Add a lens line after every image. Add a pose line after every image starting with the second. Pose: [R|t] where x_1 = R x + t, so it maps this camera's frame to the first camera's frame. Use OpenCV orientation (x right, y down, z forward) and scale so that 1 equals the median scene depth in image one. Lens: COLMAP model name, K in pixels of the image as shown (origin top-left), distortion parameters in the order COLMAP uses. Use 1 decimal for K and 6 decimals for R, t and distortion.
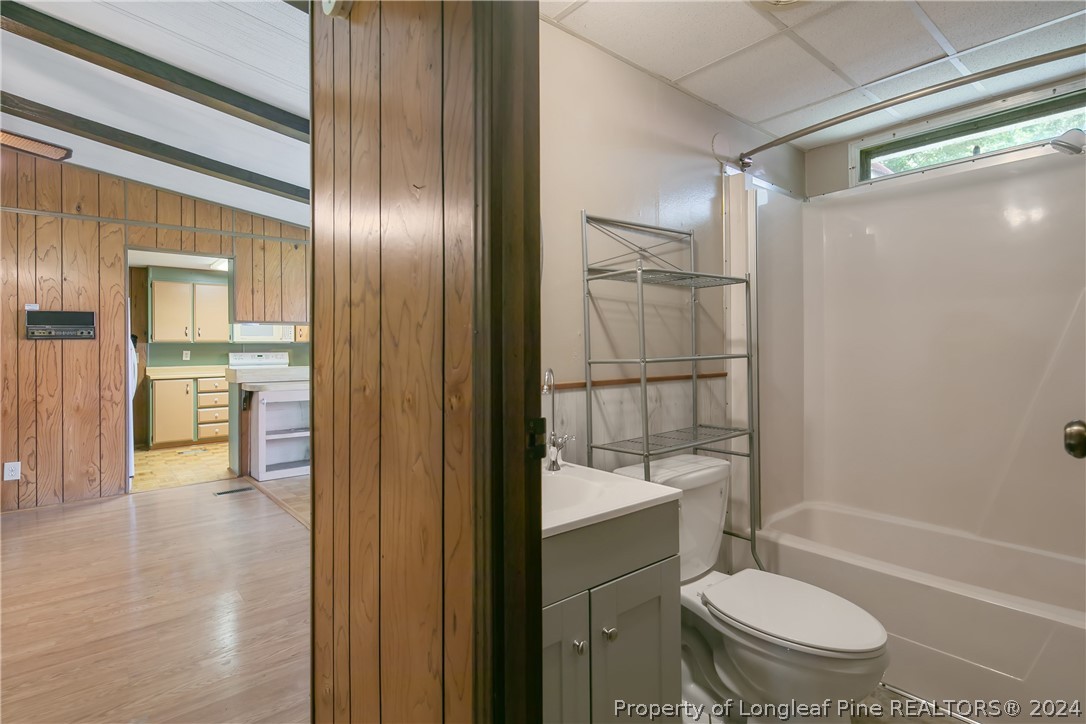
lens RADIAL K [[529.5, 0, 537.2], [0, 529.5, 353.0], [0, 0, 1]] dist [0.008221, -0.005099]
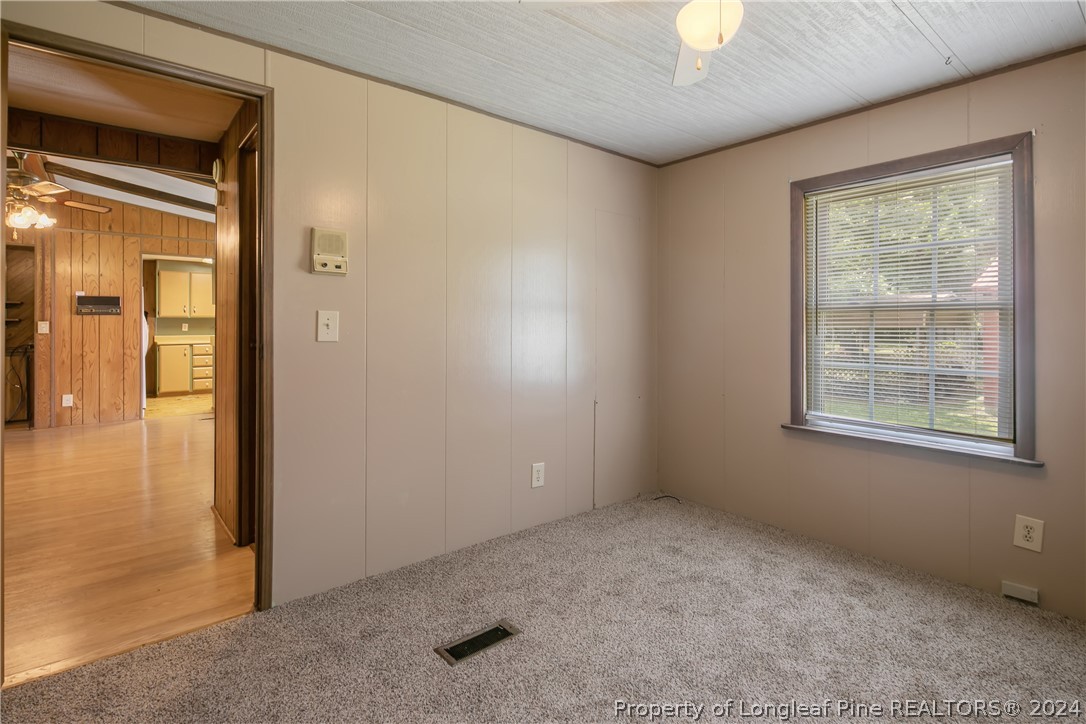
lens RADIAL K [[529.5, 0, 531.5], [0, 529.5, 332.9], [0, 0, 1]] dist [0.008221, -0.005099]
pose [[0.999771, 0.008439, -0.019656, 0.343837], [-0.008346, 0.999954, 0.004796, 0.007659], [0.019695, -0.004631, 0.999795, -0.458096]]
